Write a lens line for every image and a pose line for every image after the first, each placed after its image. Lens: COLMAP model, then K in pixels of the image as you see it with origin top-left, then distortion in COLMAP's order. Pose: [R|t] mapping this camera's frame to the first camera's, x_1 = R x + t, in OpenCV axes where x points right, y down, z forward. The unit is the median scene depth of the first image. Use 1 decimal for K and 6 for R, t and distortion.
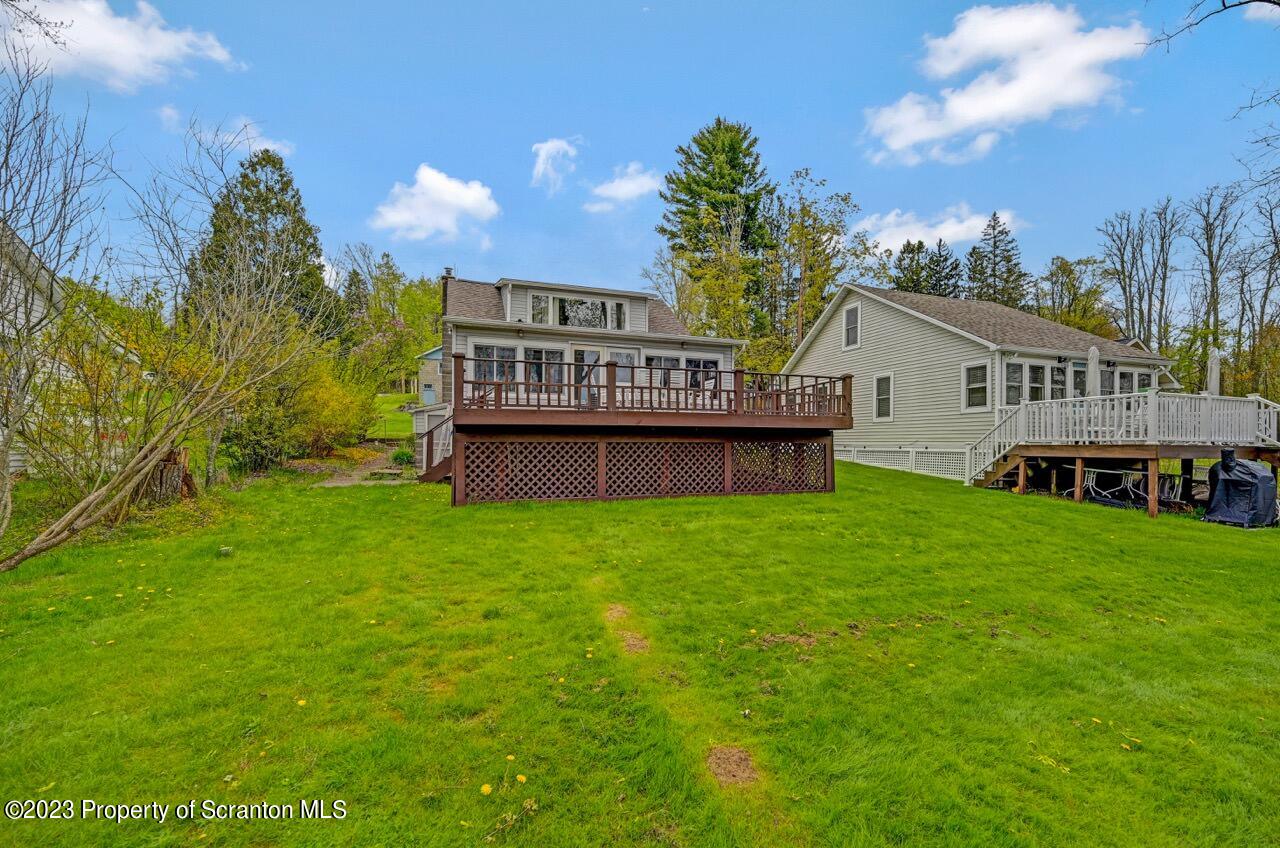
lens RADIAL K [[536.9, 0, 640.0], [0, 536.9, 424.0], [0, 0, 1]] dist [0.008431, -0.000363]
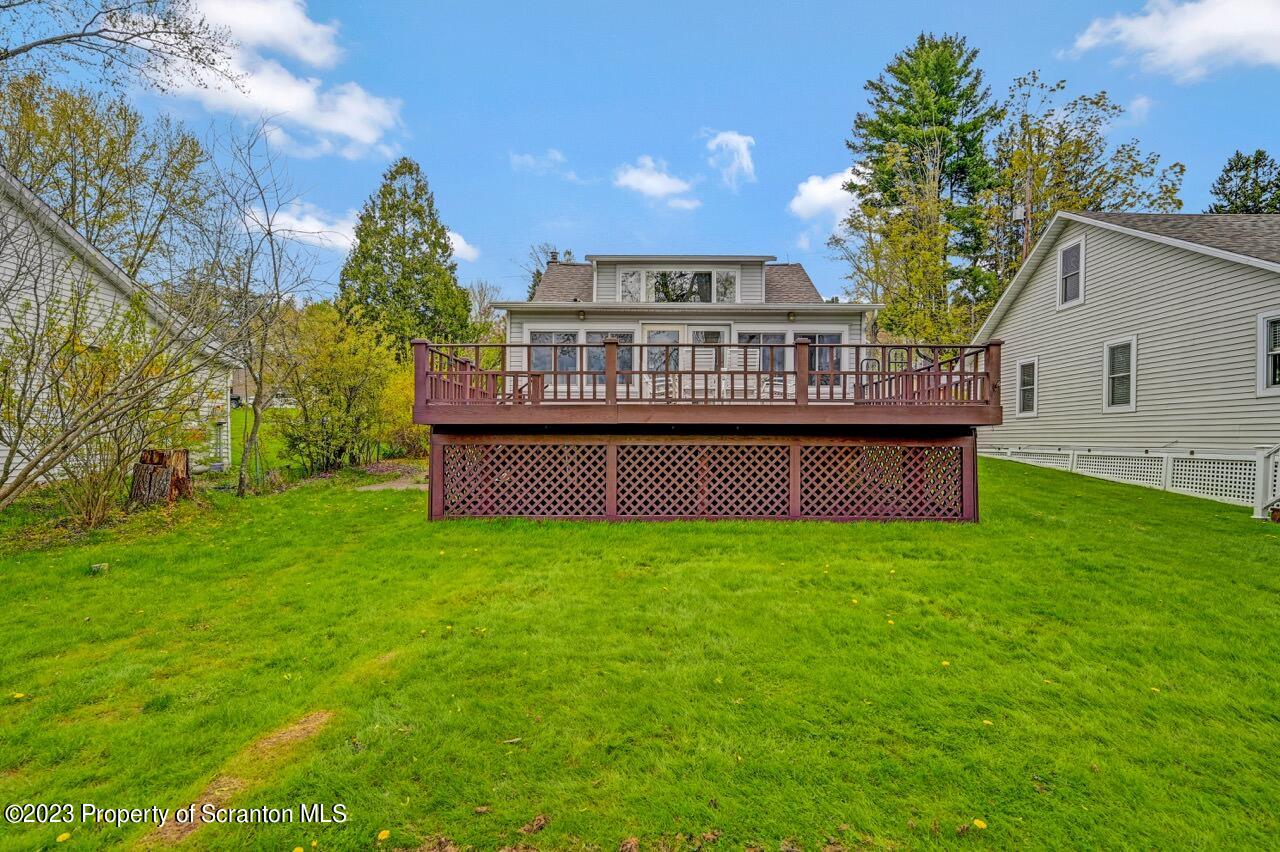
lens RADIAL K [[581.3, 0, 640.0], [0, 581.3, 426.0], [0, 0, 1]] dist [0.002157, 0.001165]
pose [[0.941838, -0.007428, -0.335984, 0.183789], [0.011413, 0.999886, 0.009888, -0.001025], [0.335873, -0.013148, 0.941816, 0.168124]]
